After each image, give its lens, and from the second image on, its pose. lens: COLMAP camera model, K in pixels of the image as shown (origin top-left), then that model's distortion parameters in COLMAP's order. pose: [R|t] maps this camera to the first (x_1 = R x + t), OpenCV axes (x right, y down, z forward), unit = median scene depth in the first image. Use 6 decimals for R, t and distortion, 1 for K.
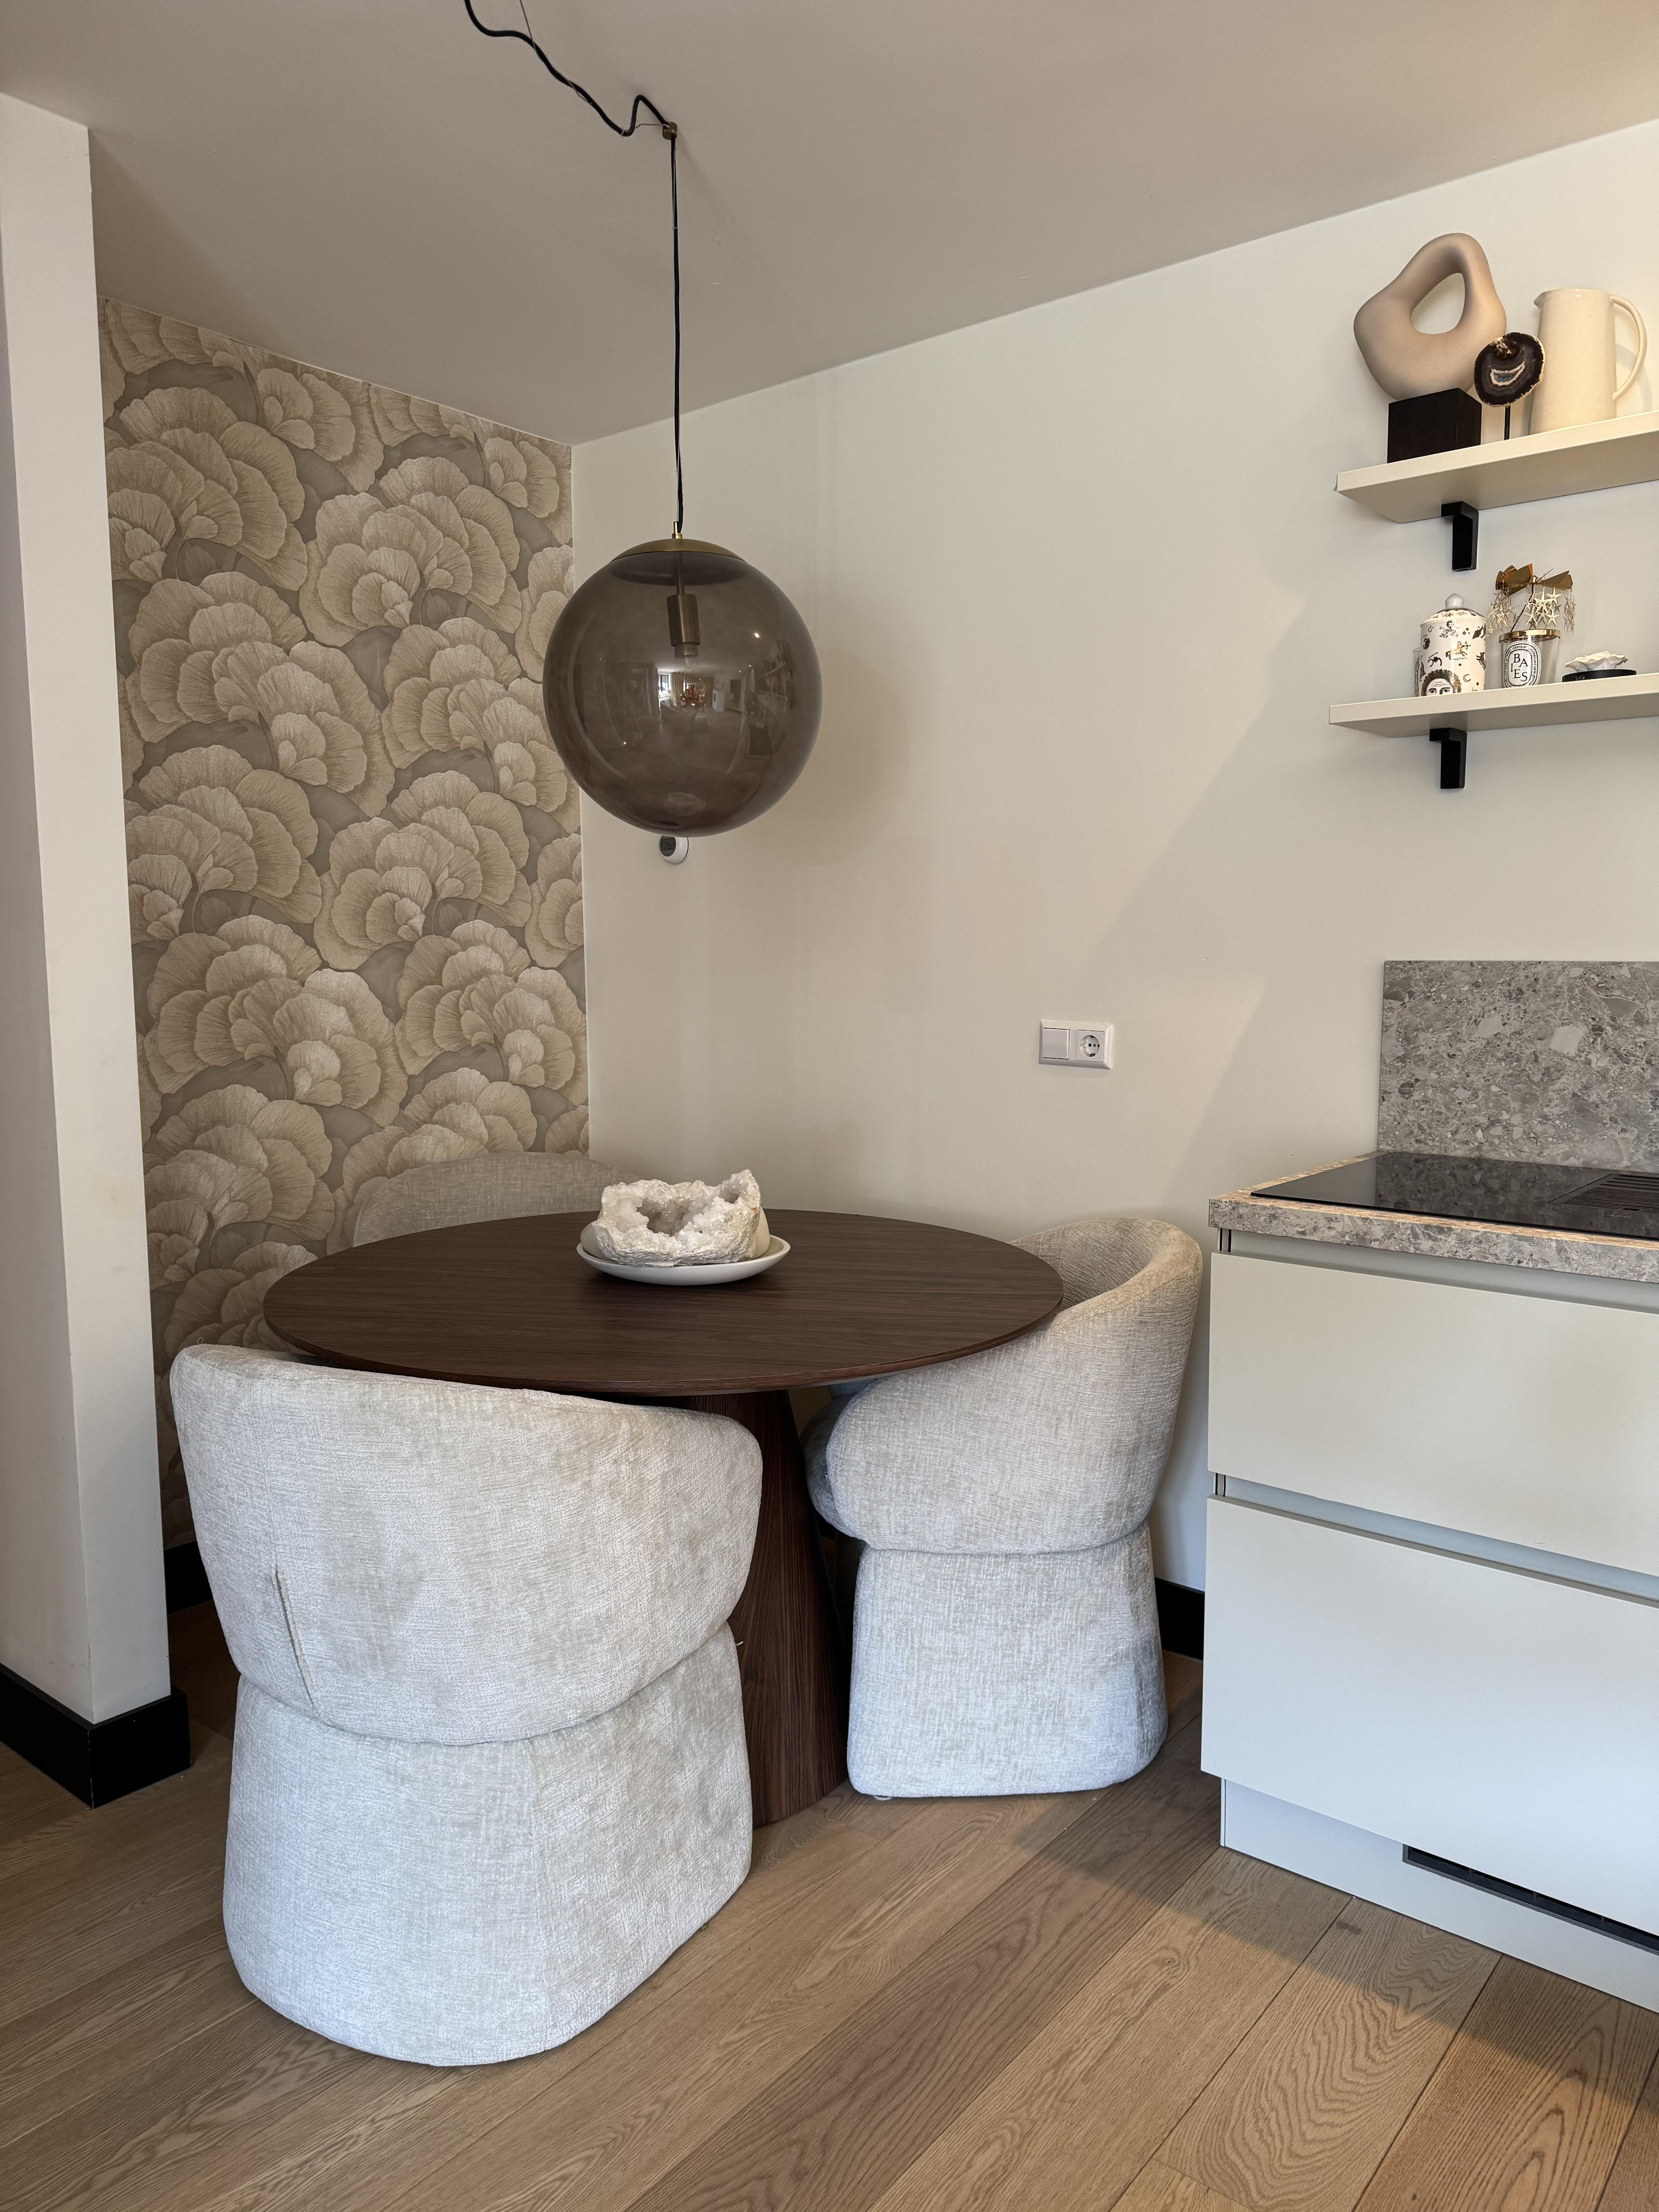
lens RADIAL K [[1548.6, 0, 830.1], [0, 1548.6, 1113.9], [0, 0, 1]] dist [0.010692, -0.034159]
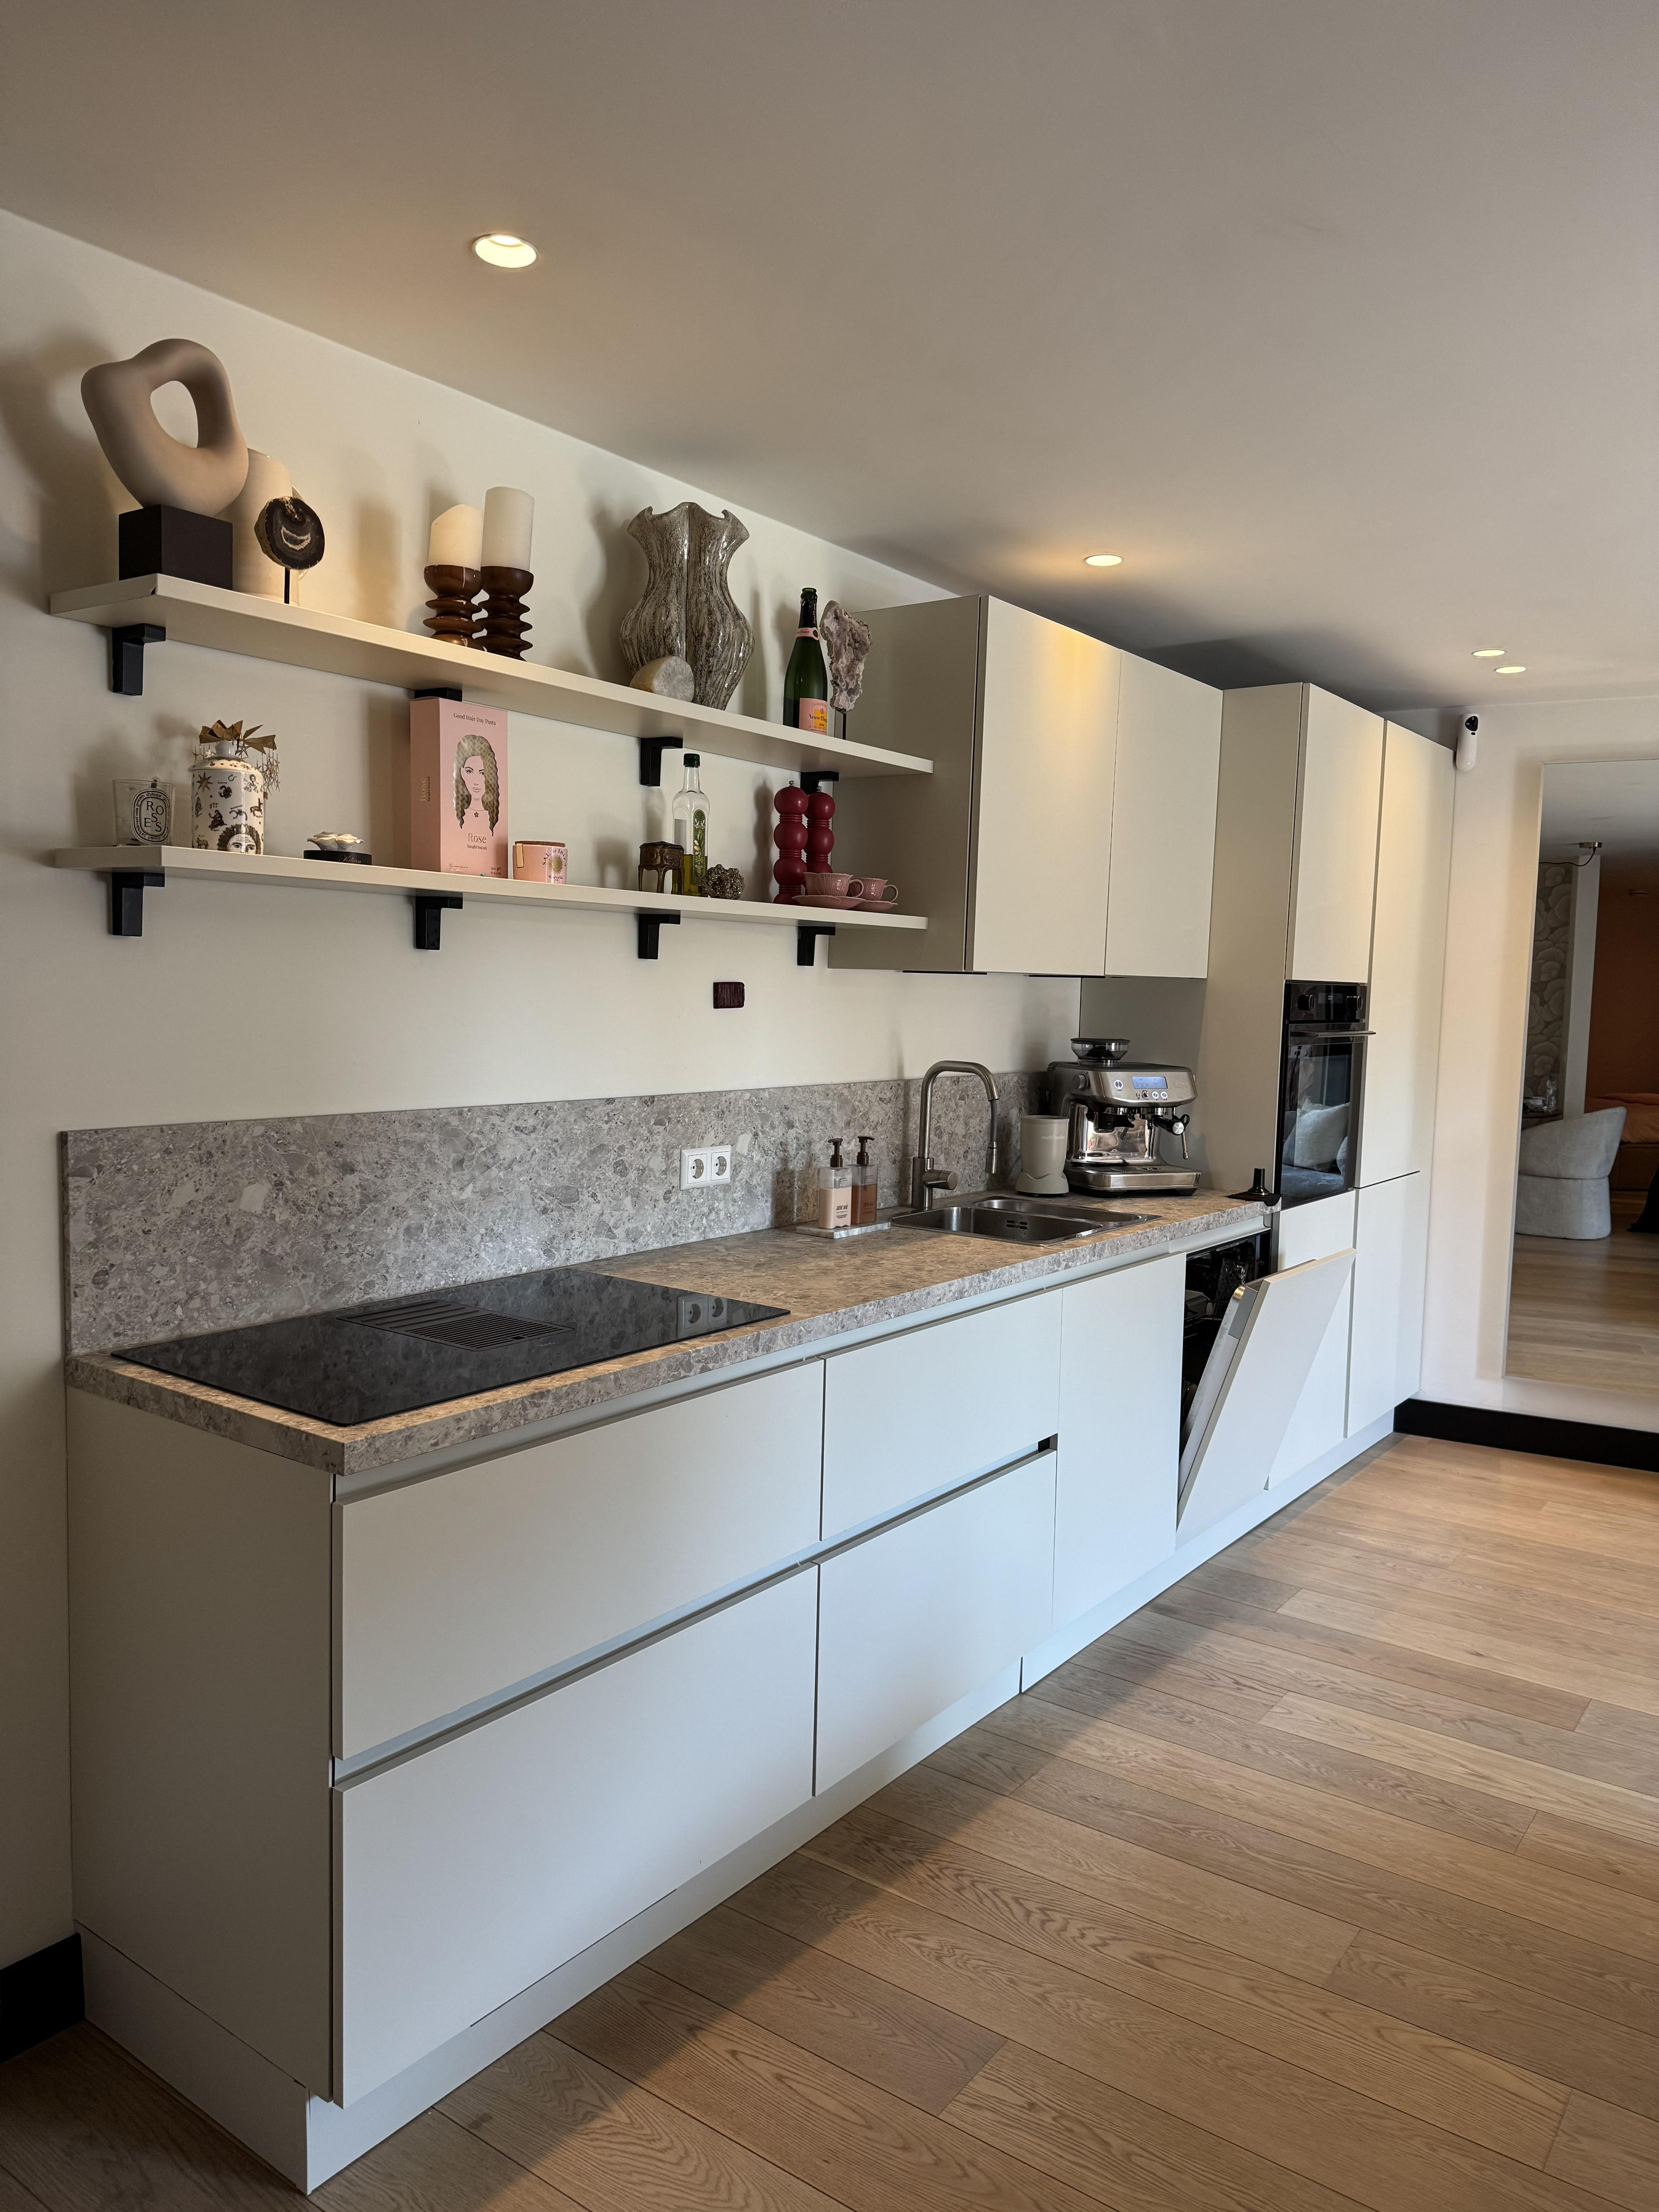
lens RADIAL K [[1548.6, 0, 831.5], [0, 1548.6, 1105.6], [0, 0, 1]] dist [0.010692, -0.034159]
pose [[-0.063276, -0.073979, 0.995250, -0.524907], [0.089142, 0.992844, 0.079467, -0.149992], [-0.994007, 0.093747, -0.056228, 0.667317]]
